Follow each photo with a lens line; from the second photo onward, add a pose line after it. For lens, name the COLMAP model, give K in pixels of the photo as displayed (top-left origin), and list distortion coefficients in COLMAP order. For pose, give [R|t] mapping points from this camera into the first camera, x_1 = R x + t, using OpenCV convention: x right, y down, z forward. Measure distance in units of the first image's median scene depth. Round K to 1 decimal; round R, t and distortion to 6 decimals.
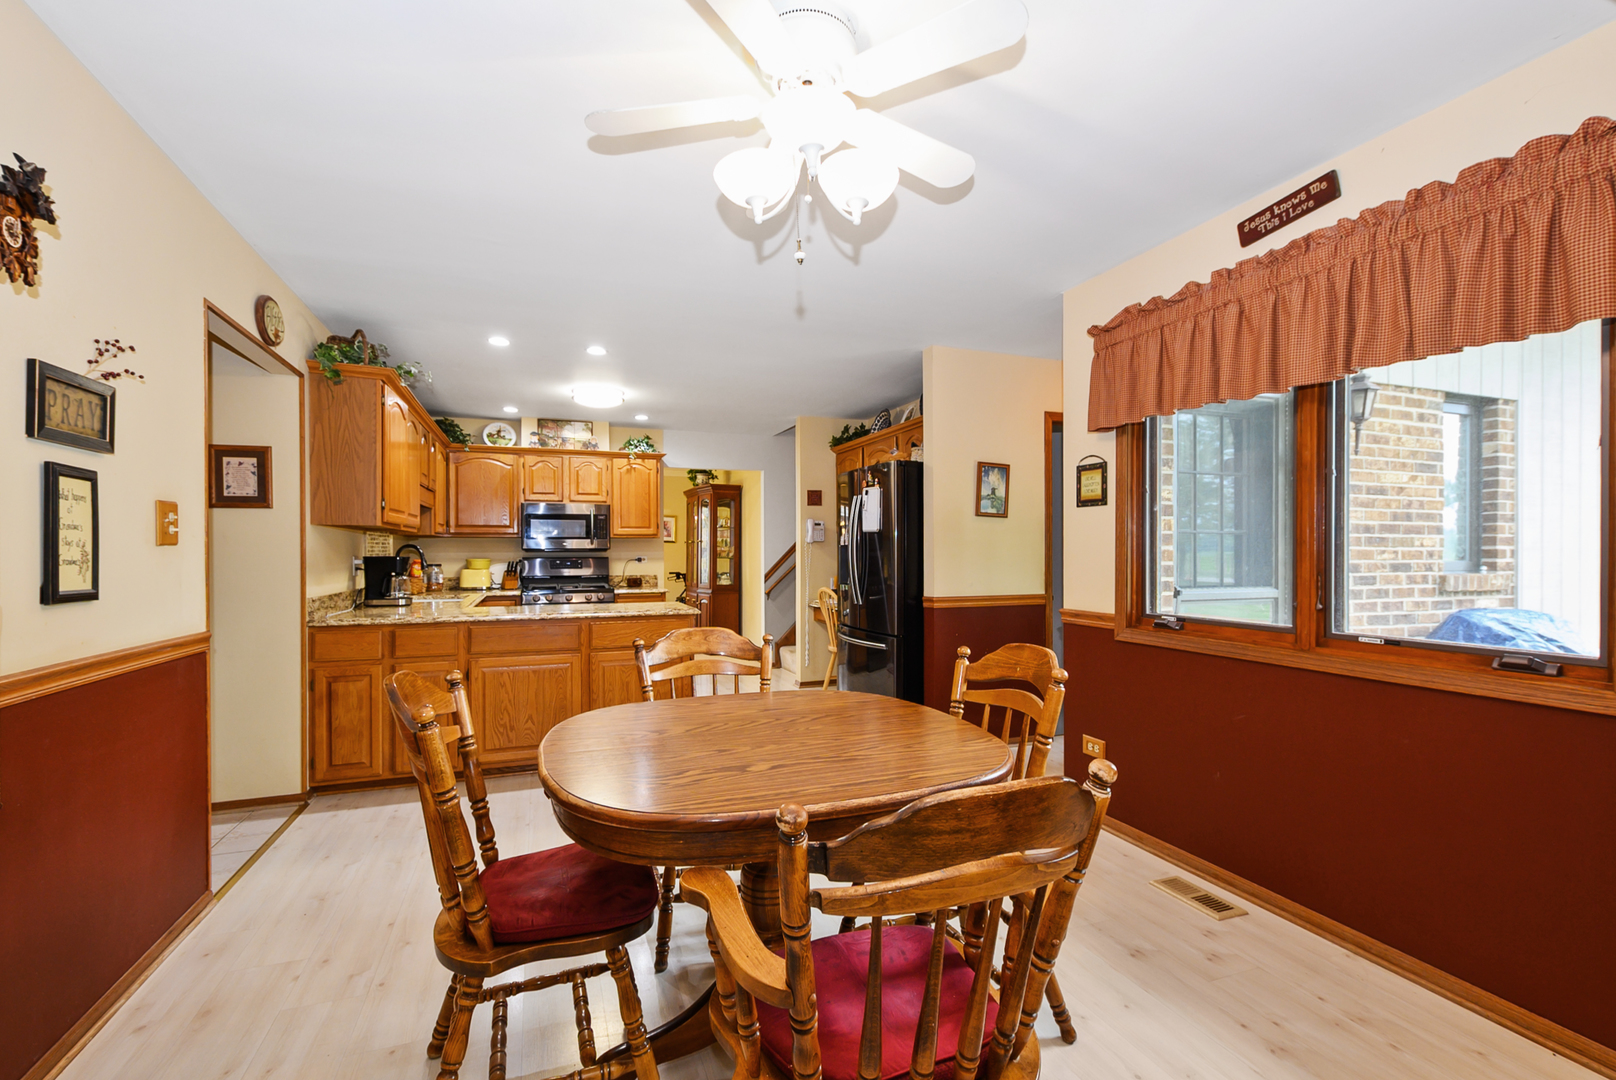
lens RADIAL K [[711.2, 0, 803.8], [0, 711.2, 561.3], [0, 0, 1]] dist [0.004340, -0.001668]
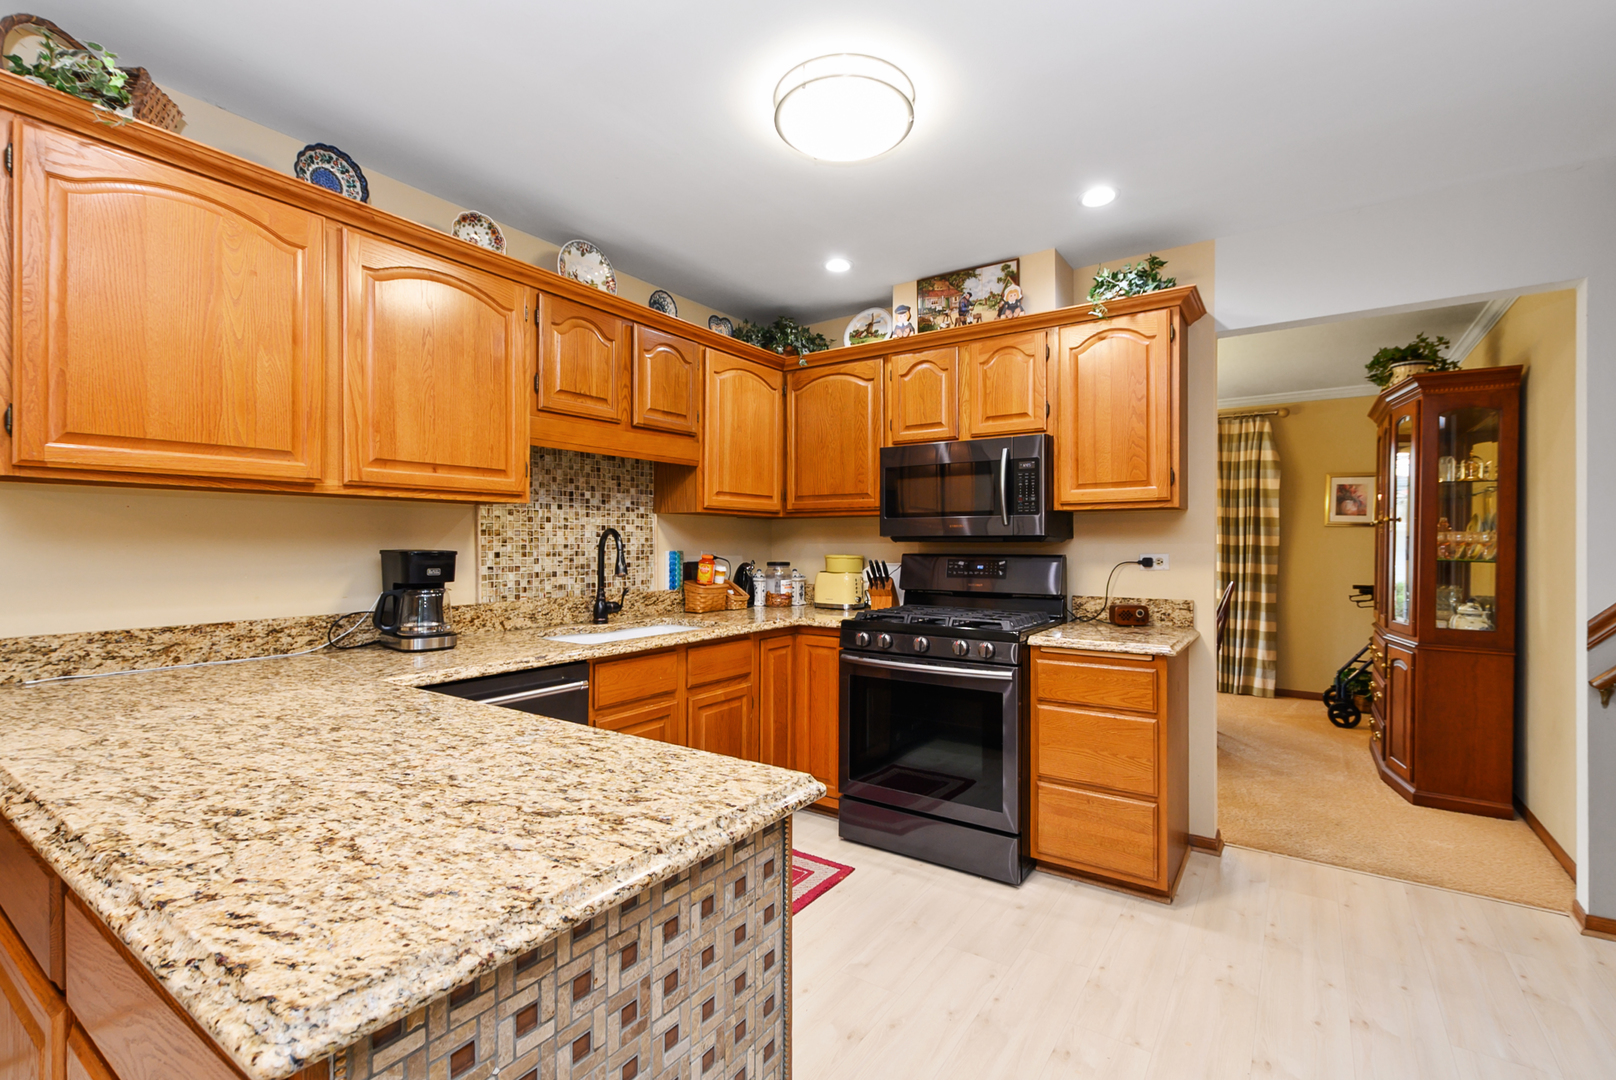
lens RADIAL K [[711.2, 0, 819.3], [0, 711.2, 543.1], [0, 0, 1]] dist [0.004340, -0.001668]
pose [[0.581890, 0.003811, -0.813258, -0.000492], [-0.014404, 0.999880, -0.005620, -0.009383], [0.813140, 0.014985, 0.581876, 0.649771]]
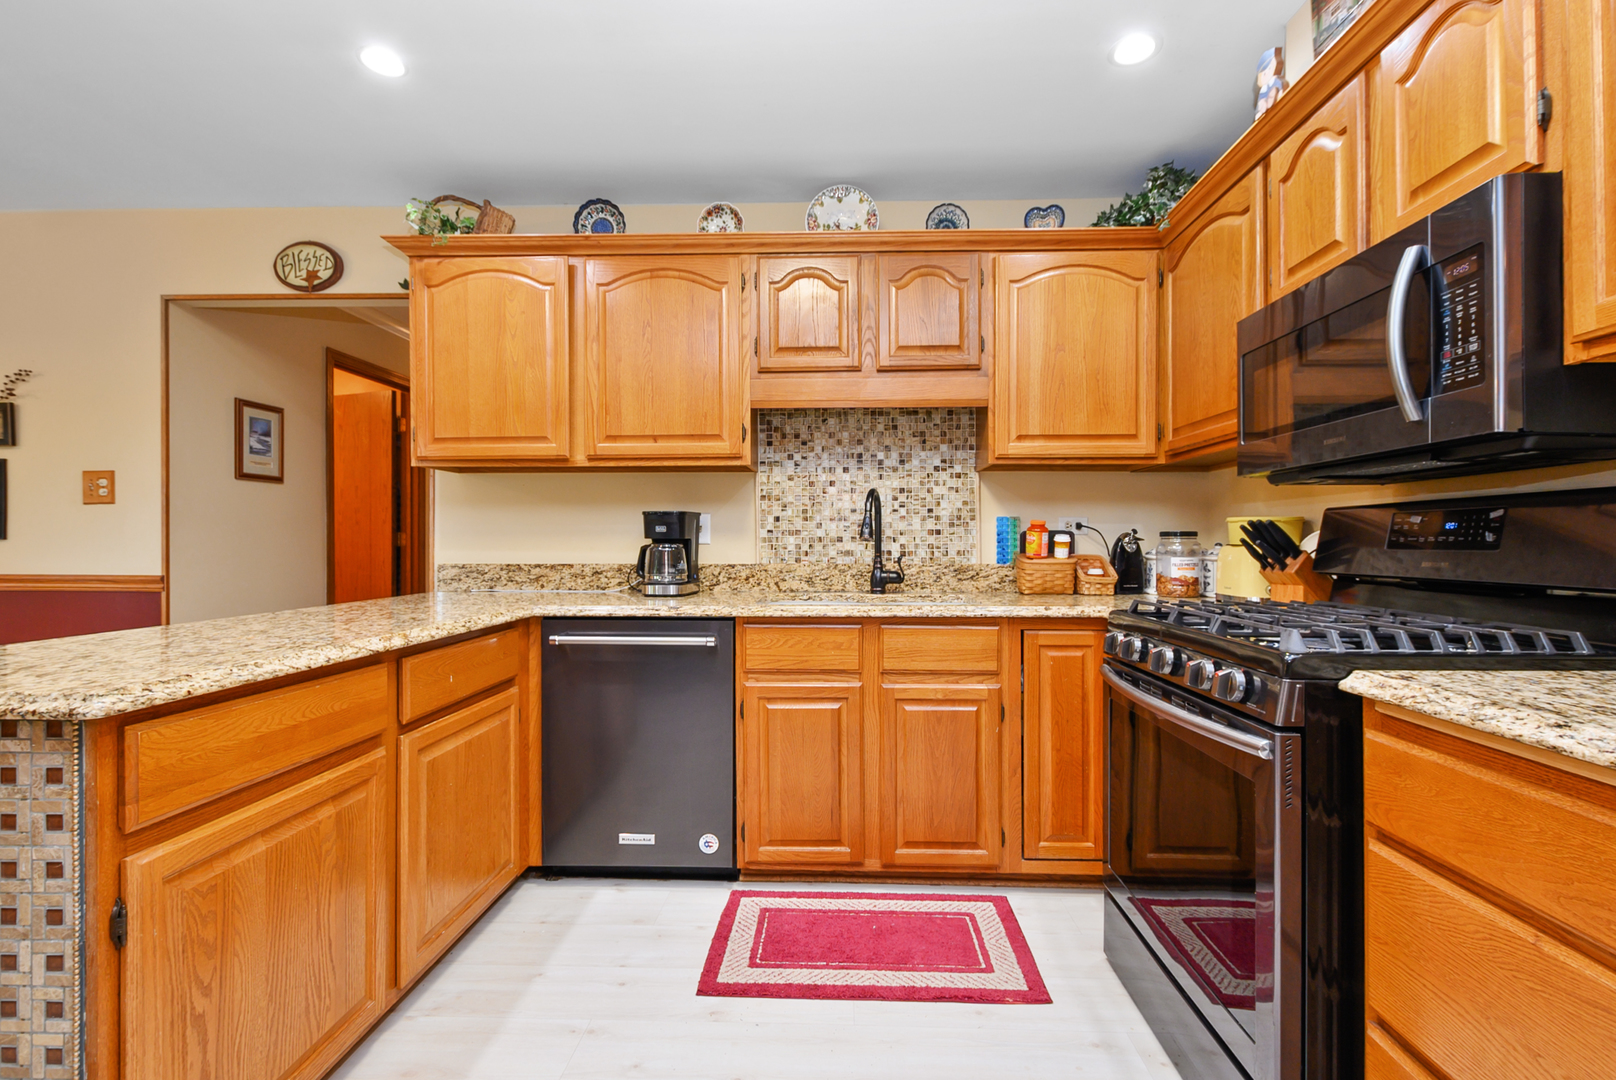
lens RADIAL K [[711.2, 0, 821.2], [0, 711.2, 541.9], [0, 0, 1]] dist [0.004340, -0.001668]
pose [[-0.375160, 0.003973, -0.926952, -0.053191], [-0.010324, 0.999911, 0.008465, 0.008289], [0.926903, 0.012746, -0.375085, 0.932499]]
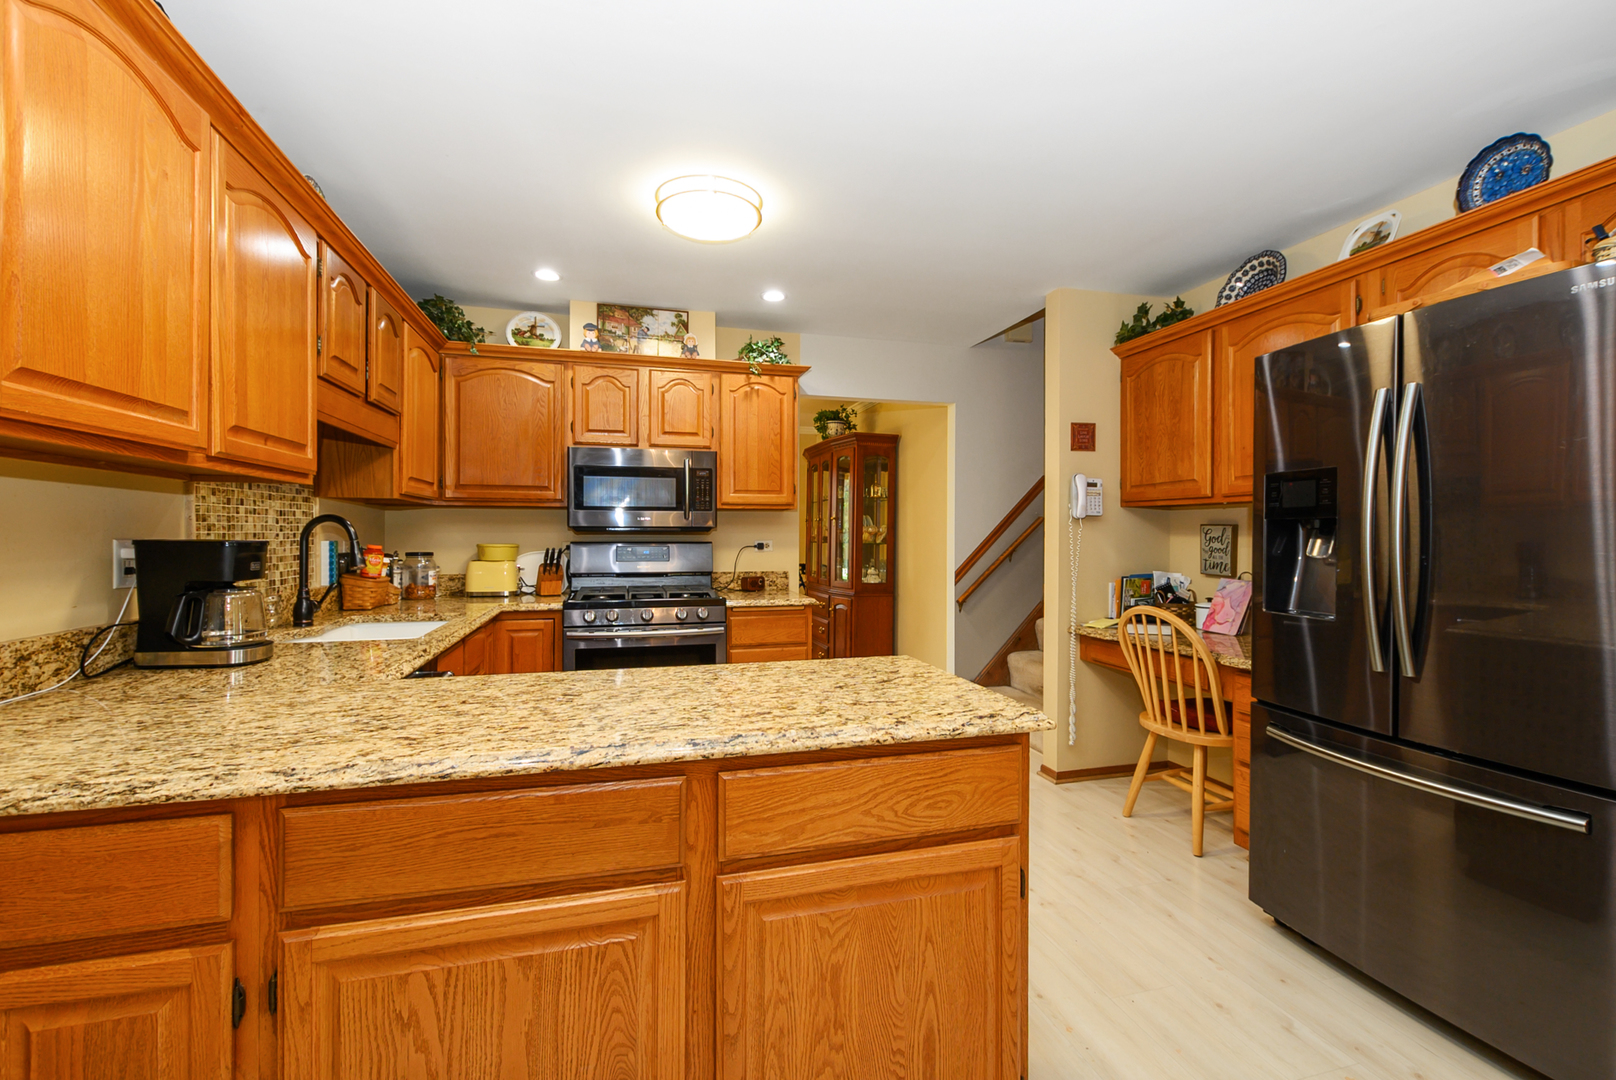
lens RADIAL K [[711.2, 0, 809.6], [0, 711.2, 536.6], [0, 0, 1]] dist [0.004340, -0.001668]
pose [[0.995659, 0.006014, -0.092882, -0.145479], [-0.007023, 0.999920, -0.010539, -0.004908], [0.092811, 0.011146, 0.995621, 0.437915]]
